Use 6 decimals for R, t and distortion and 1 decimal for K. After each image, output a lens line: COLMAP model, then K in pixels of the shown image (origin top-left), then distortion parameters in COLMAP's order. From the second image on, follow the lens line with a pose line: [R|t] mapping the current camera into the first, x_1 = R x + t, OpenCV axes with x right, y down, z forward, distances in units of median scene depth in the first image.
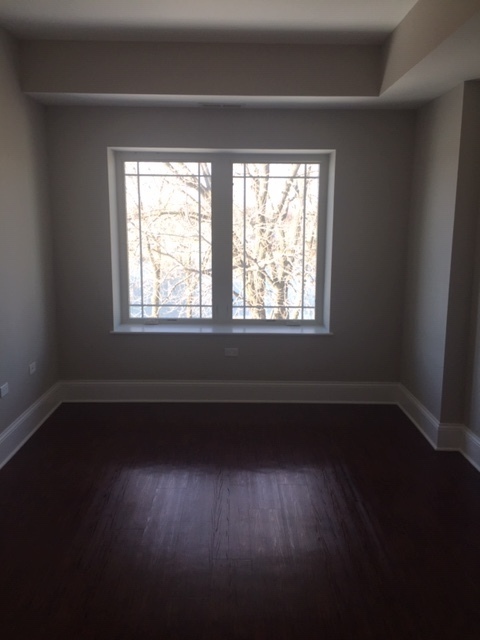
lens RADIAL K [[529.5, 0, 239.6], [0, 529.5, 349.8], [0, 0, 1]] dist [0.072620, 0.001091]
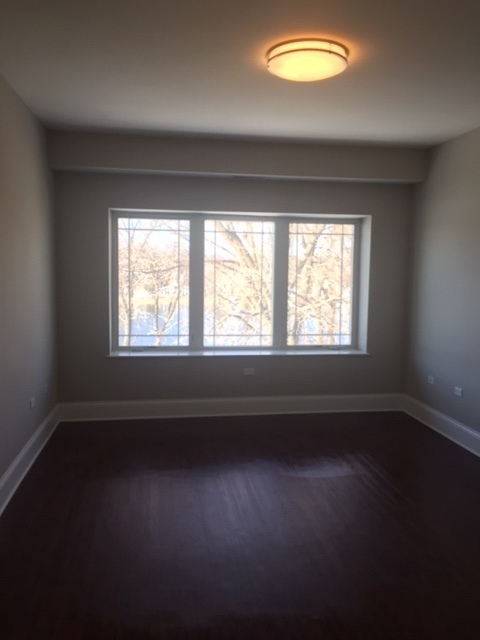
lens RADIAL K [[439.4, 0, 261.5], [0, 439.4, 318.3], [0, 0, 1]] dist [0.002114, 0.000506]
pose [[0.992174, -0.011422, 0.124339, -0.022018], [0.026097, 0.992783, -0.117050, -0.000254], [-0.122104, 0.119379, 0.985312, -0.000064]]
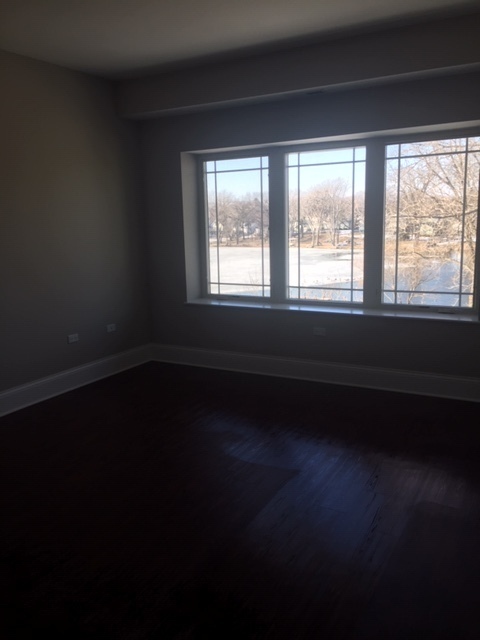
lens RADIAL K [[543.4, 0, 240.0], [0, 543.4, 320.0], [0, 0, 1]] dist [0.070802, -0.000146]
pose [[0.870334, 0.058637, -0.488958, 0.466054], [-0.073756, 0.997208, -0.011695, 0.005581], [0.486907, 0.046242, 0.872229, 0.000545]]
